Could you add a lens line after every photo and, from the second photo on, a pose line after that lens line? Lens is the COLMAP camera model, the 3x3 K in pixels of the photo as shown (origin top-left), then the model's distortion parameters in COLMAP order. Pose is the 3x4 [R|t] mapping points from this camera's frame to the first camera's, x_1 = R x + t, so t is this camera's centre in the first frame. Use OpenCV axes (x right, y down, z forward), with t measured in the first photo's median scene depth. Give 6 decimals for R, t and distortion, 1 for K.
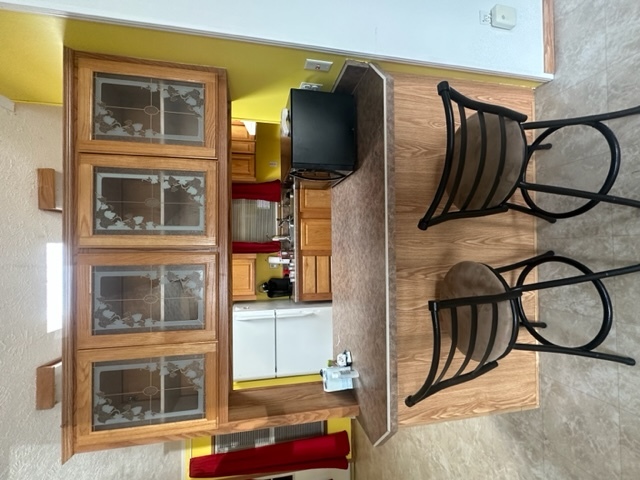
lens RADIAL K [[301.5, 0, 319.1], [0, 301.5, 243.0], [0, 0, 1]] dist [-0.001643, -0.000398]
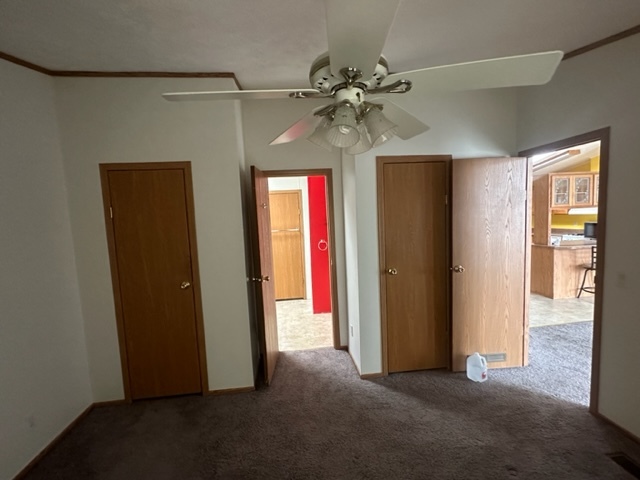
lens RADIAL K [[301.5, 0, 319.1], [0, 301.5, 243.0], [0, 0, 1]] dist [-0.001643, -0.000398]
pose [[0.060811, 0.989266, -0.132868, 0.420775], [-0.995980, 0.051366, -0.073391, 3.586981], [-0.065778, 0.136797, 0.988413, -2.384797]]
